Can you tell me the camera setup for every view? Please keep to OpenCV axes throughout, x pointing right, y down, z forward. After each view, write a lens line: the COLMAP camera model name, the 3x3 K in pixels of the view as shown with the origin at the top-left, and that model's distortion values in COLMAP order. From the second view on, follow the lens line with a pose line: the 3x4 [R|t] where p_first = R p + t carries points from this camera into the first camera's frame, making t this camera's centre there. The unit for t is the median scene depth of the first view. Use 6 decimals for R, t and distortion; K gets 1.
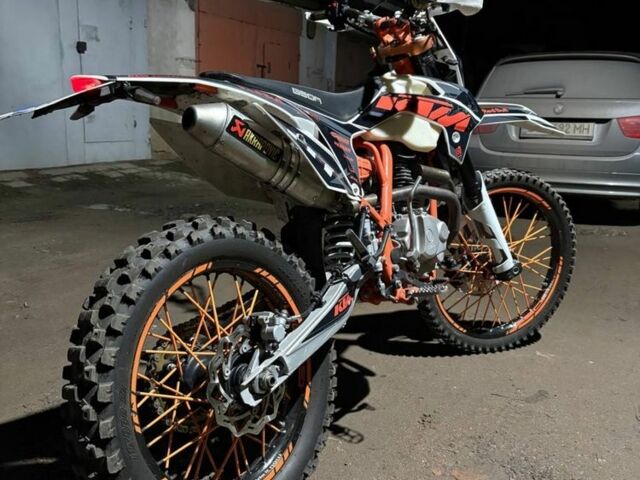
lens RADIAL K [[641.3, 0, 318.4], [0, 641.3, 238.4], [0, 0, 1]] dist [0.090136, -0.155931]
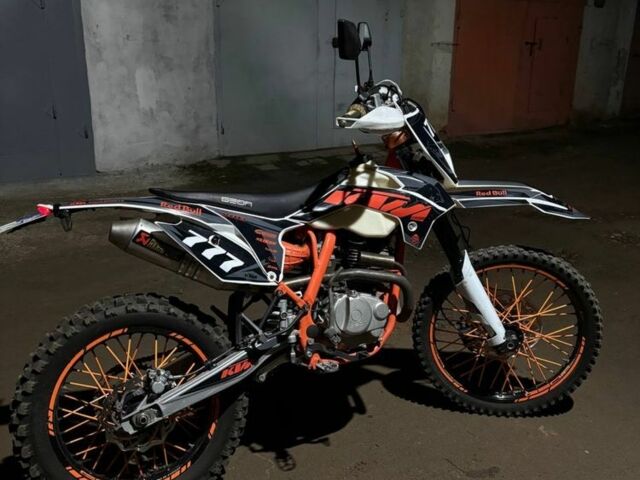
lens RADIAL K [[641.3, 0, 318.4], [0, 641.3, 238.4], [0, 0, 1]] dist [0.090136, -0.155931]
pose [[0.886628, 0.114339, -0.448127, 0.589506], [-0.083884, 0.992643, 0.087307, -0.228012], [0.454813, -0.039818, 0.889696, -0.056673]]
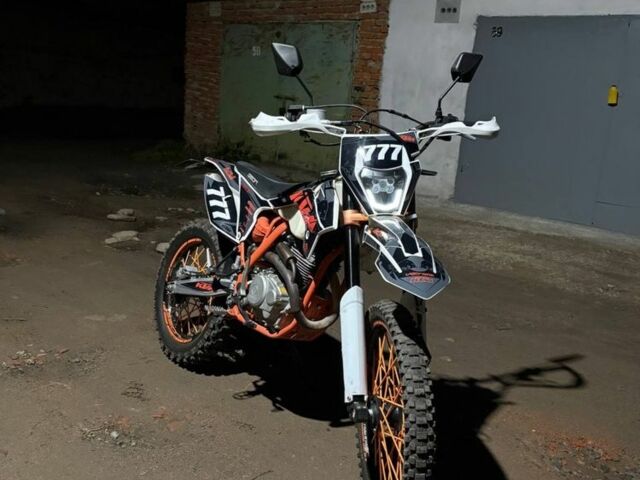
lens RADIAL K [[641.3, 0, 318.4], [0, 641.3, 238.4], [0, 0, 1]] dist [0.090136, -0.155931]
pose [[-0.245822, 0.179305, -0.952587, 1.356168], [-0.276327, 0.929000, 0.246174, -0.457139], [0.929093, 0.323741, -0.178822, 1.273640]]
